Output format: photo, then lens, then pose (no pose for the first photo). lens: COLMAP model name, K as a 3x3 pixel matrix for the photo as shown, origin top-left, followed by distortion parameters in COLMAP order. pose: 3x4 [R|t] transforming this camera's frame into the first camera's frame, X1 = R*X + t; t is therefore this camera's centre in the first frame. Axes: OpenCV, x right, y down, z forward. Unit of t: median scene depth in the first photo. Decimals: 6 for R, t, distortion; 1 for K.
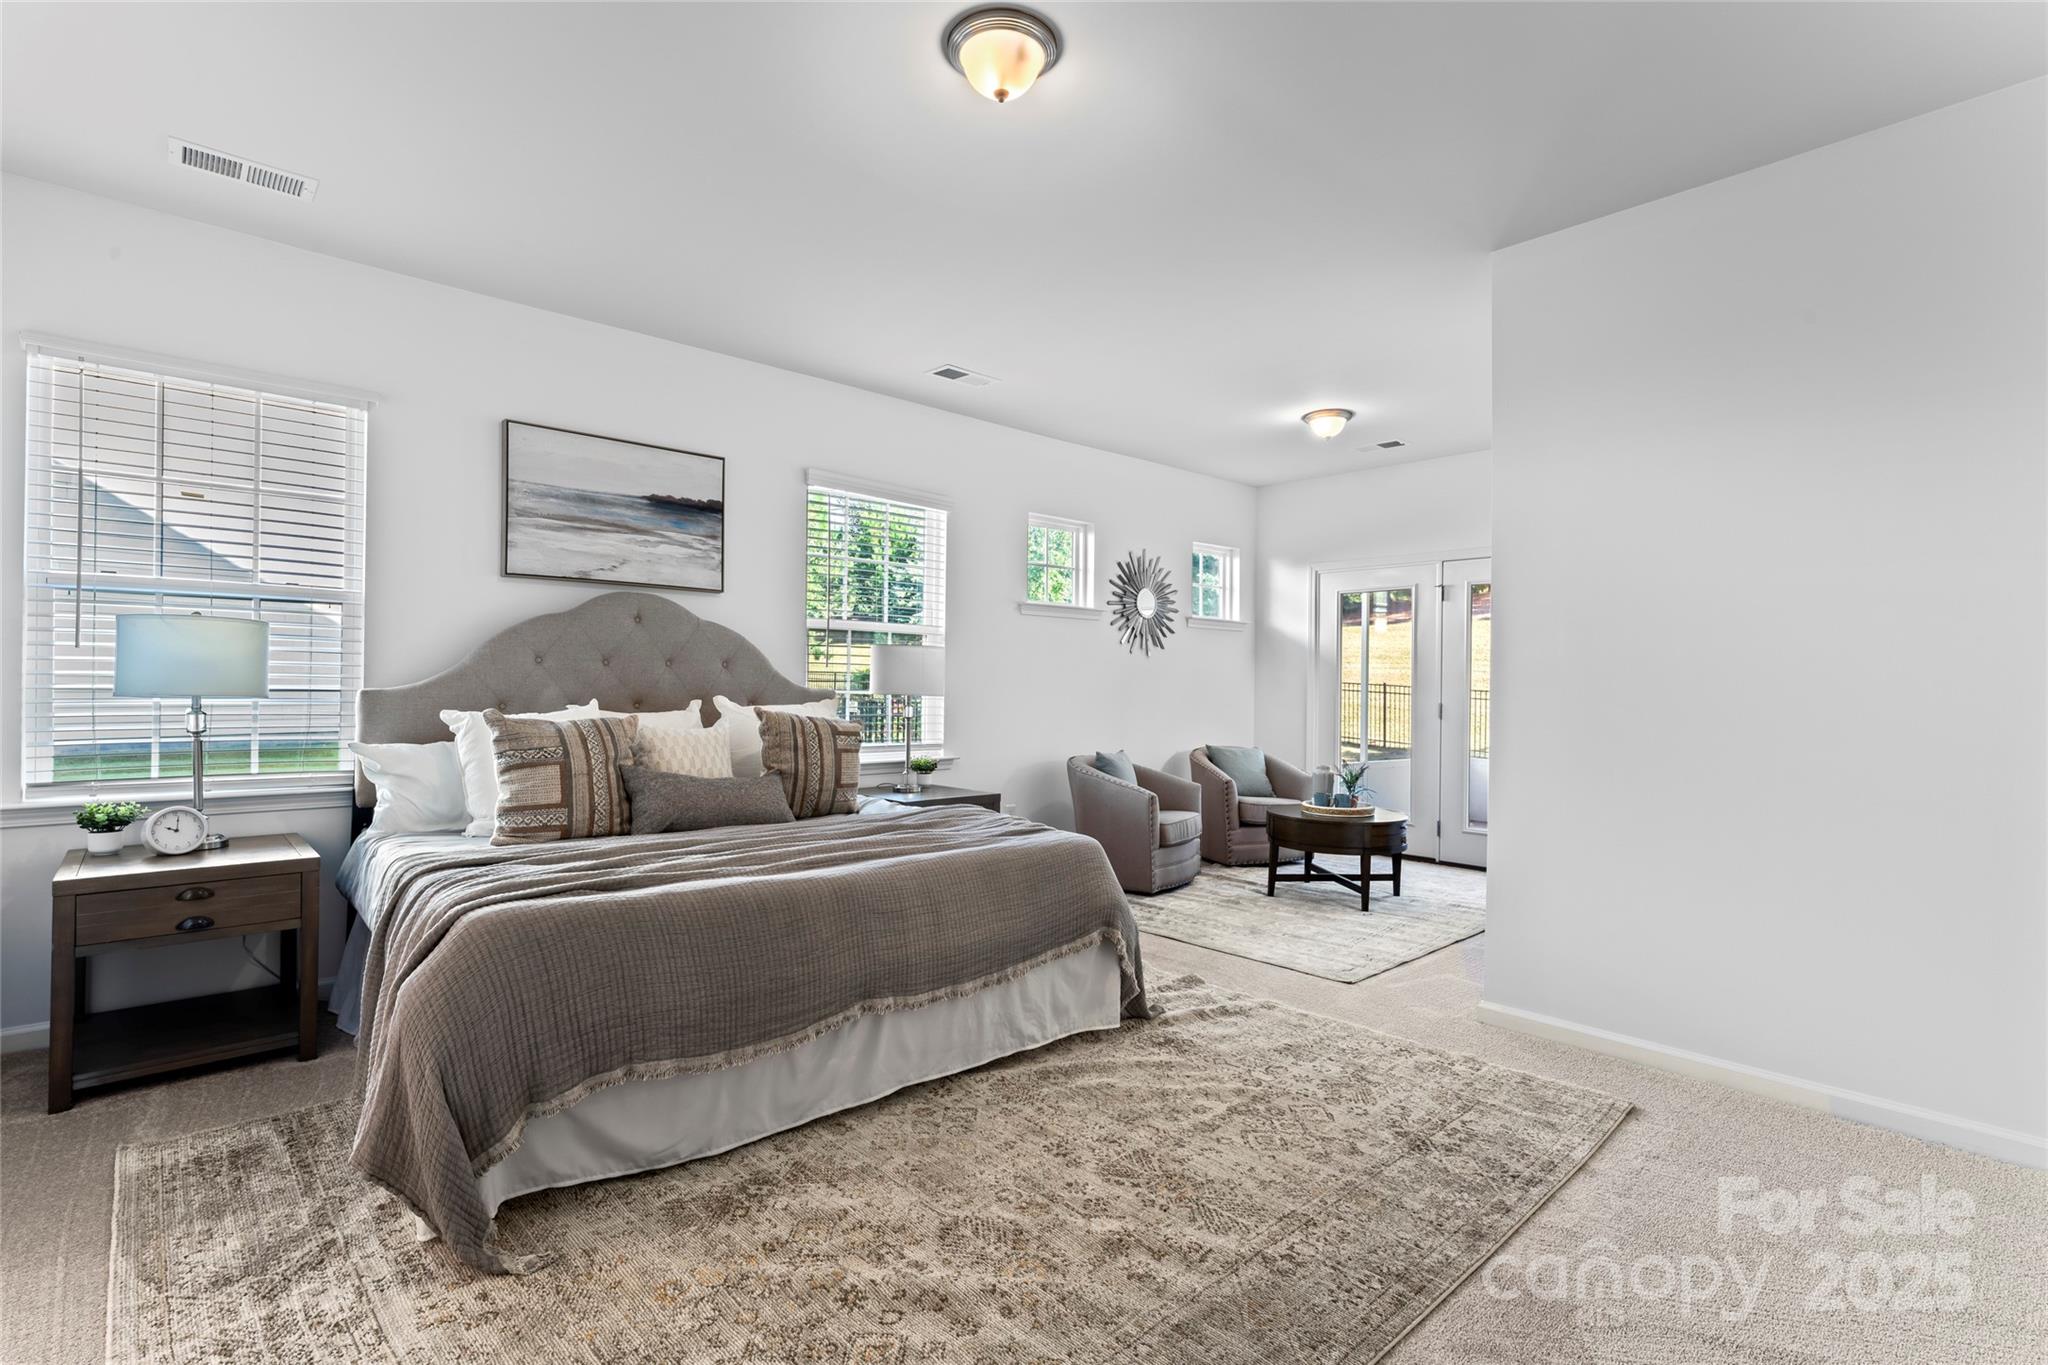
lens RADIAL K [[939.1, 0, 1029.1], [0, 939.1, 678.9], [0, 0, 1]] dist [0.005465, 0.000444]
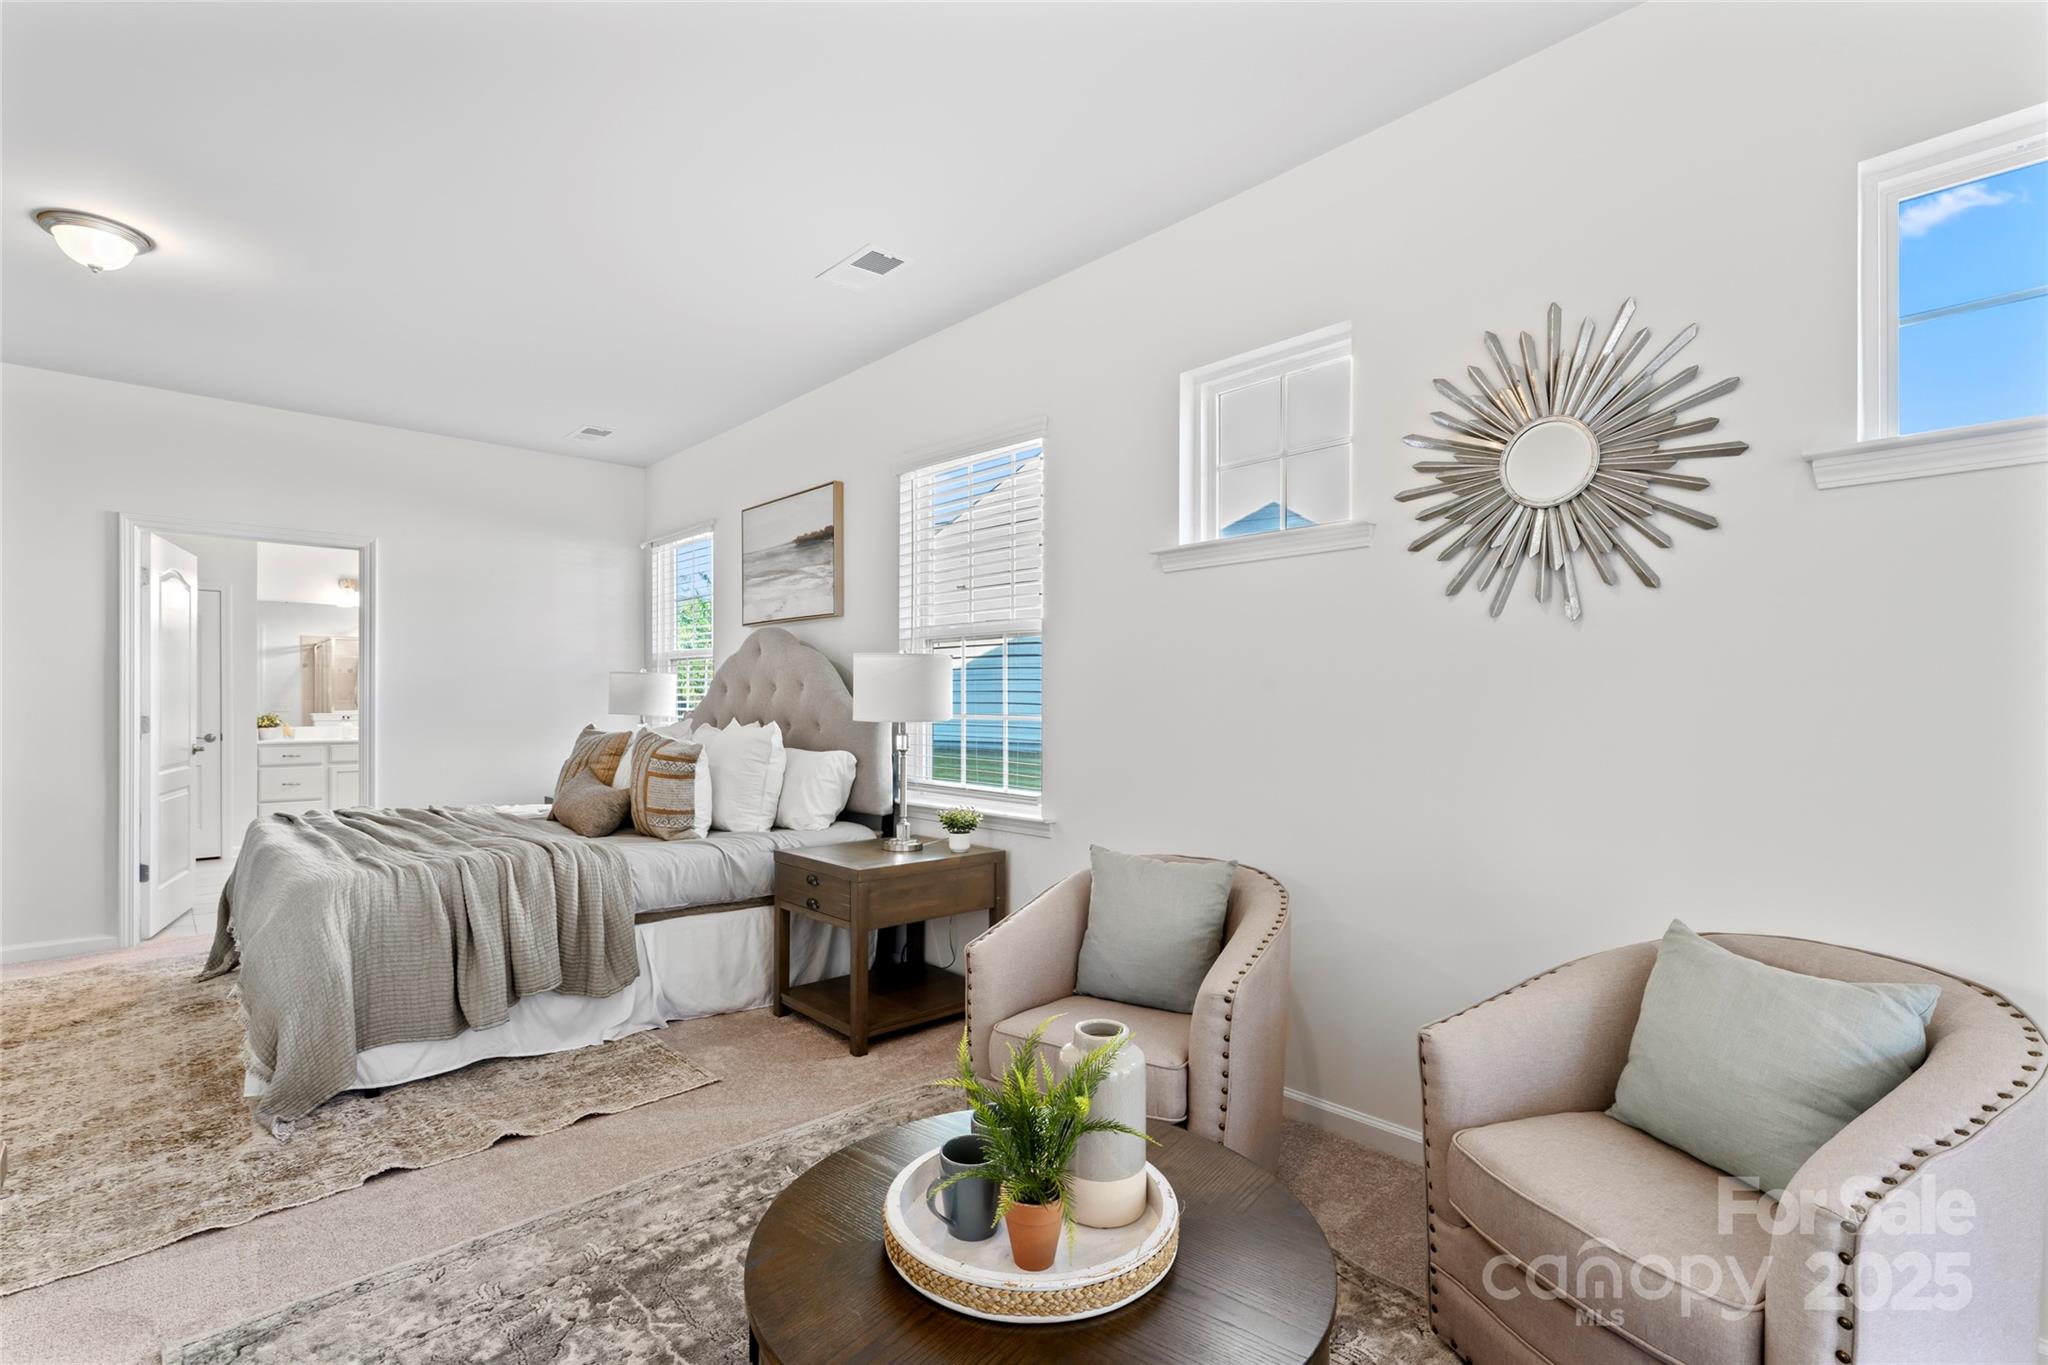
lens RADIAL K [[939.1, 0, 1019.0], [0, 939.1, 690.1], [0, 0, 1]] dist [0.005465, 0.000444]
pose [[-0.015757, -0.014688, -0.999768, 0.684295], [0.007321, 0.999864, -0.014804, 0.006792], [0.999849, -0.007553, -0.015647, 1.206946]]
